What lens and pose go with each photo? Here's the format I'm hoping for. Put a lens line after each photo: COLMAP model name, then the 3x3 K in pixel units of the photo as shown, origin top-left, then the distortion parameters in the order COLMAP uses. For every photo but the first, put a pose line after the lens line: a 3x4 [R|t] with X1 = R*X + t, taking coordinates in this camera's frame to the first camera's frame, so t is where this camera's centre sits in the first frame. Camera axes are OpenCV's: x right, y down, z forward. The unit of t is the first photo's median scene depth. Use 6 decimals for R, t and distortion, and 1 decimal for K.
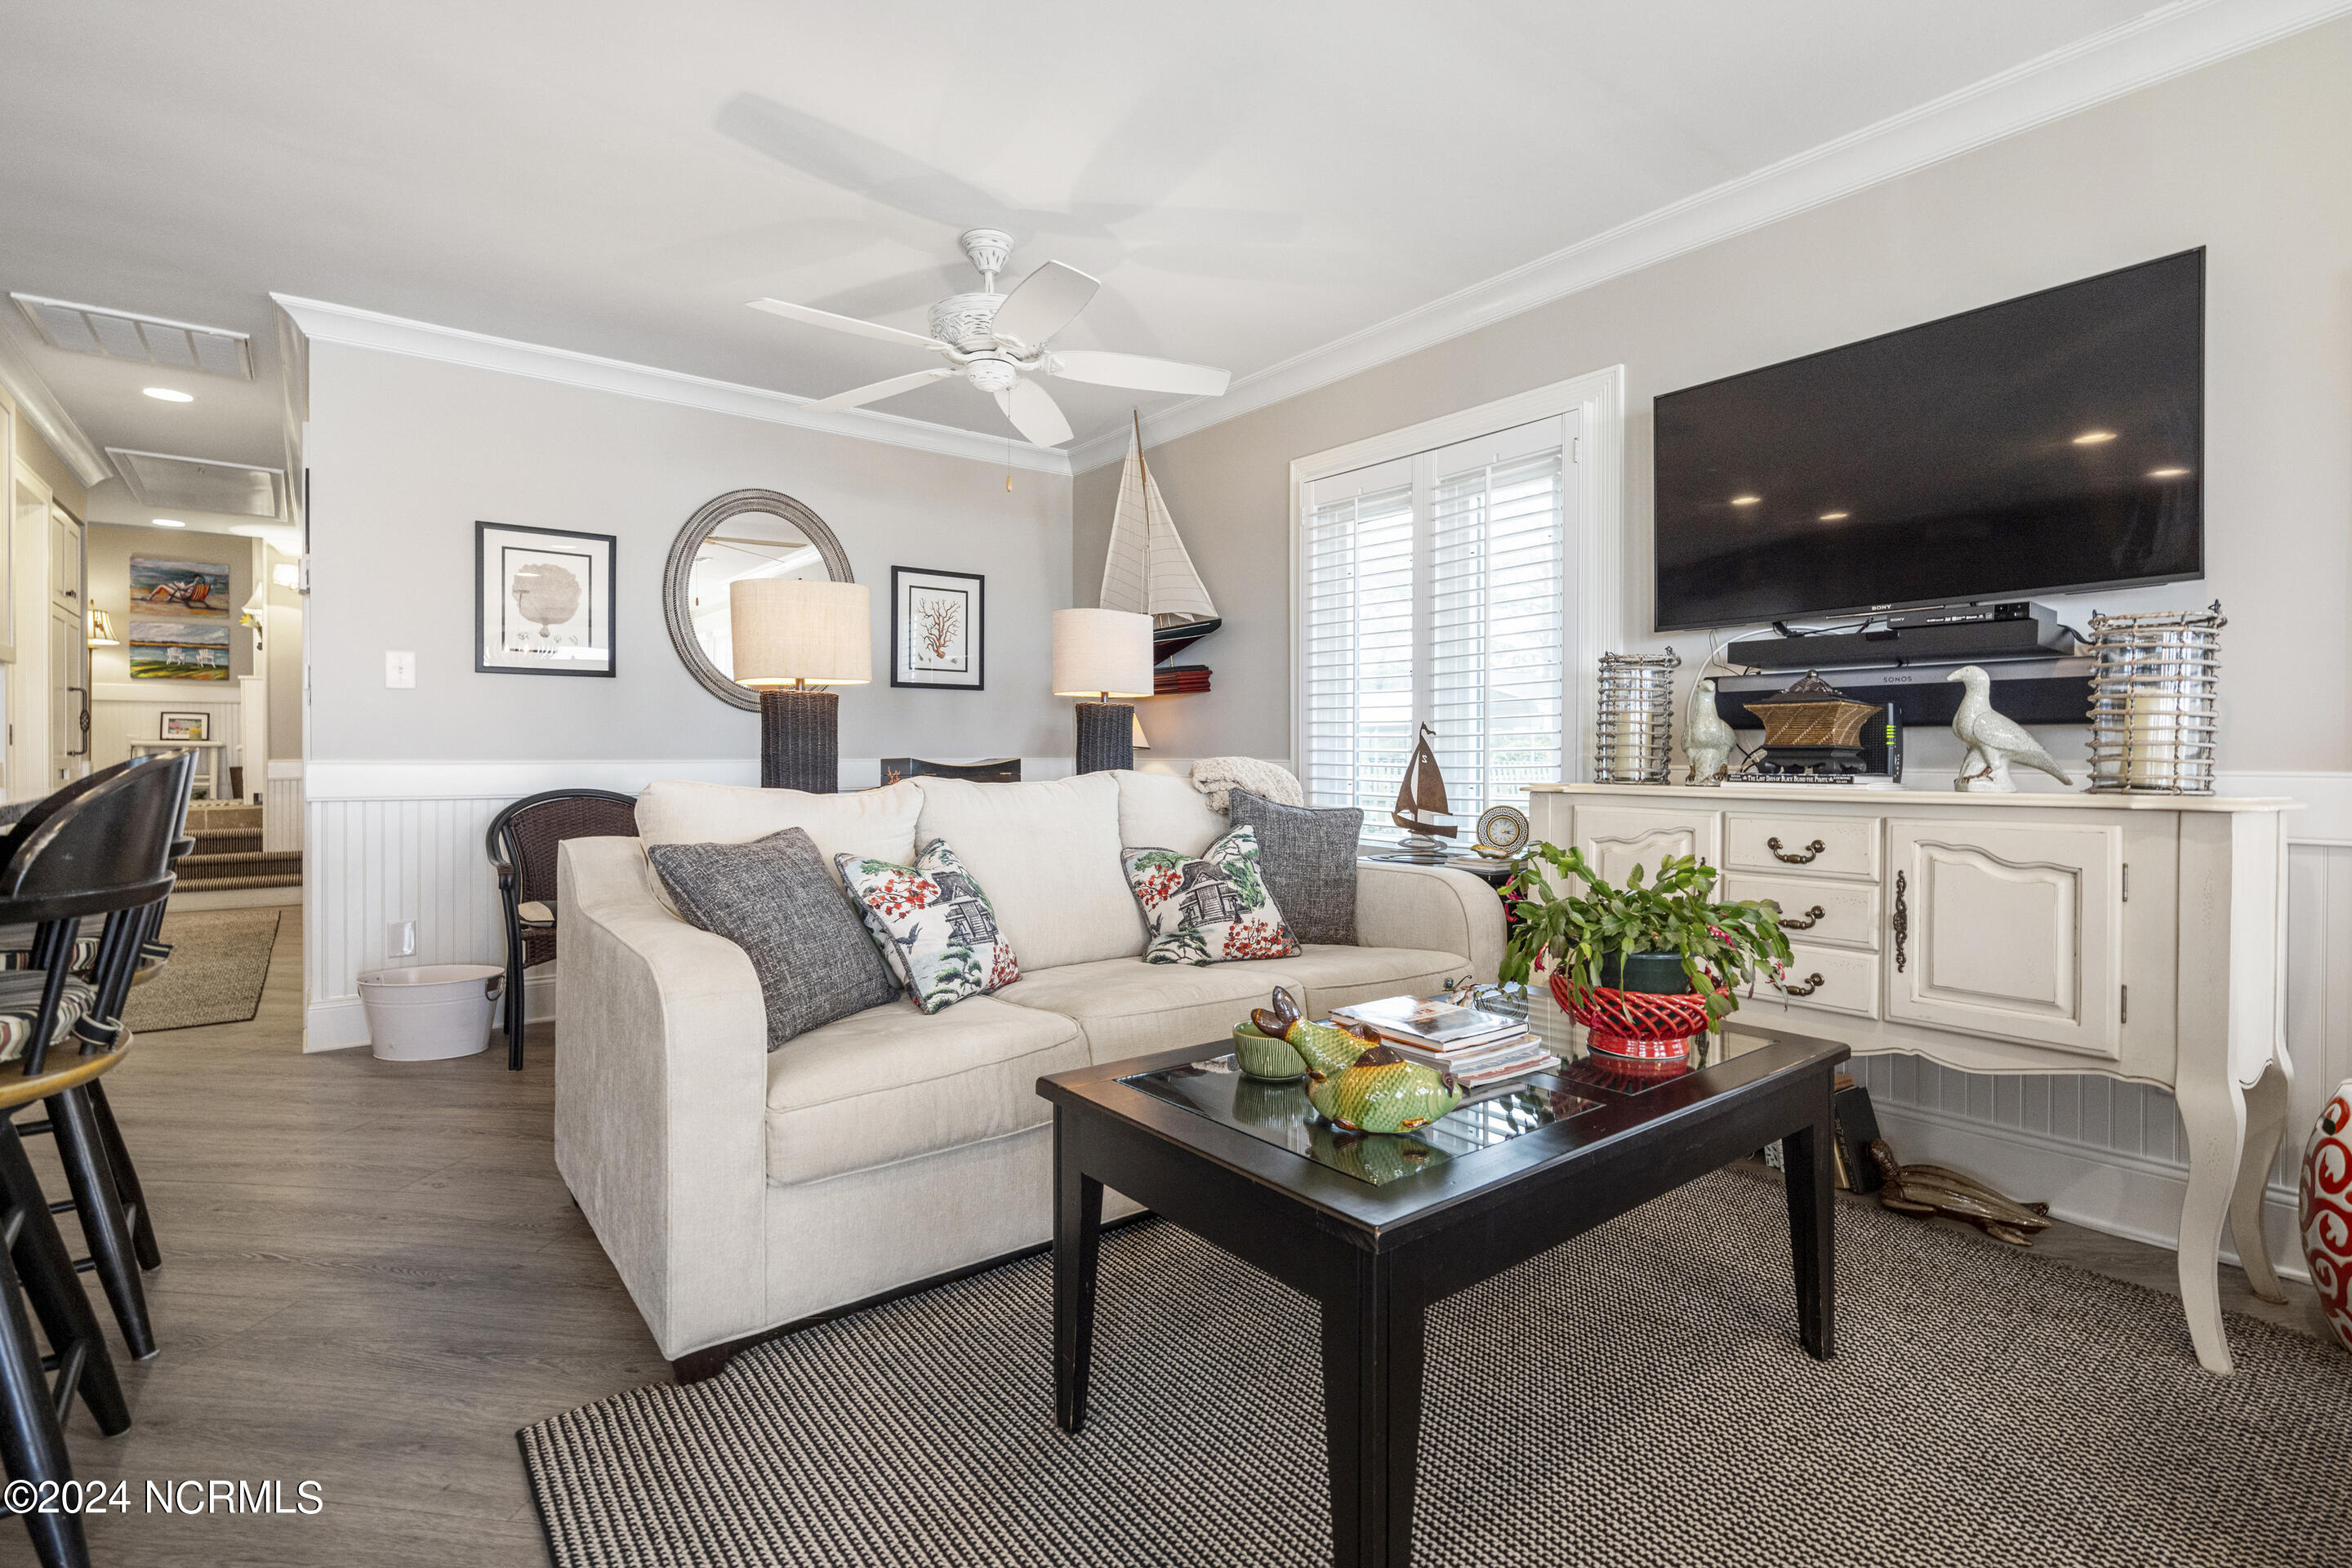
lens RADIAL K [[1078.4, 0, 1177.6], [0, 1078.4, 772.2], [0, 0, 1]] dist [-0.013267, 0.000046]
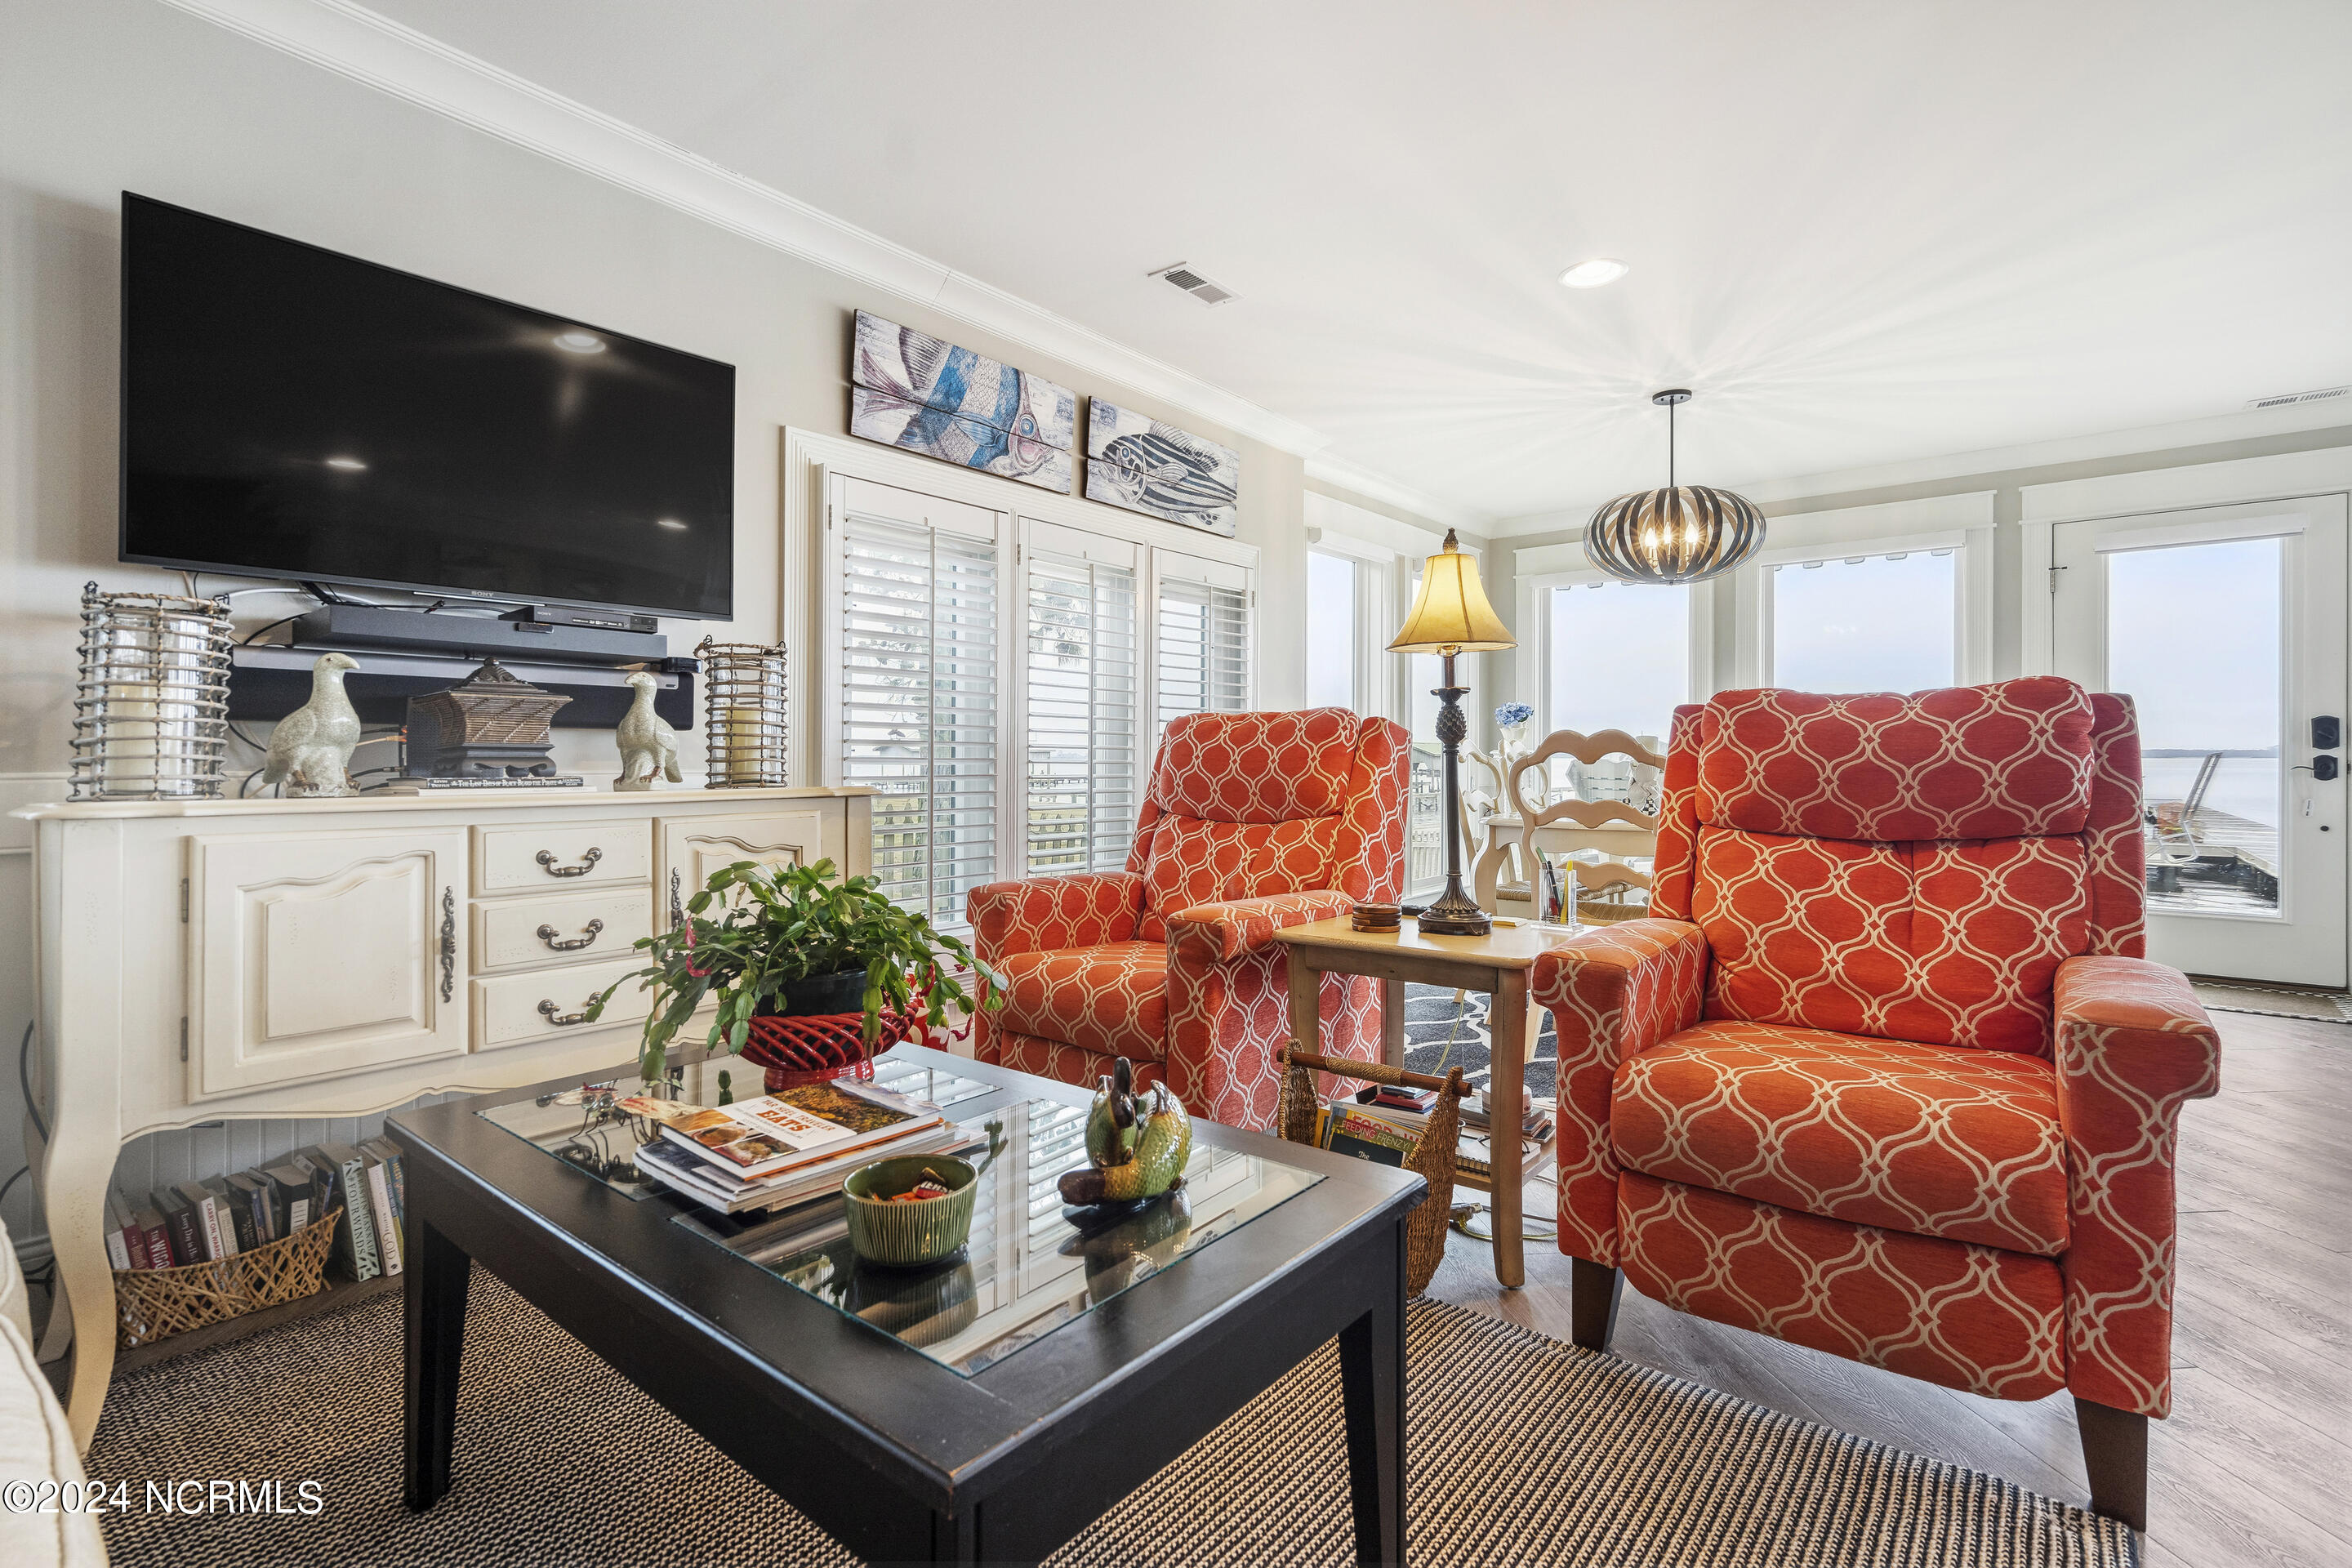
lens RADIAL K [[1078.4, 0, 1174.9], [0, 1078.4, 766.1], [0, 0, 1]] dist [-0.013267, 0.000046]
pose [[-0.203686, -0.006518, 0.979014, -0.398431], [0.015345, 0.999834, 0.009850, -0.008261], [-0.978916, 0.017029, -0.203552, 0.677639]]
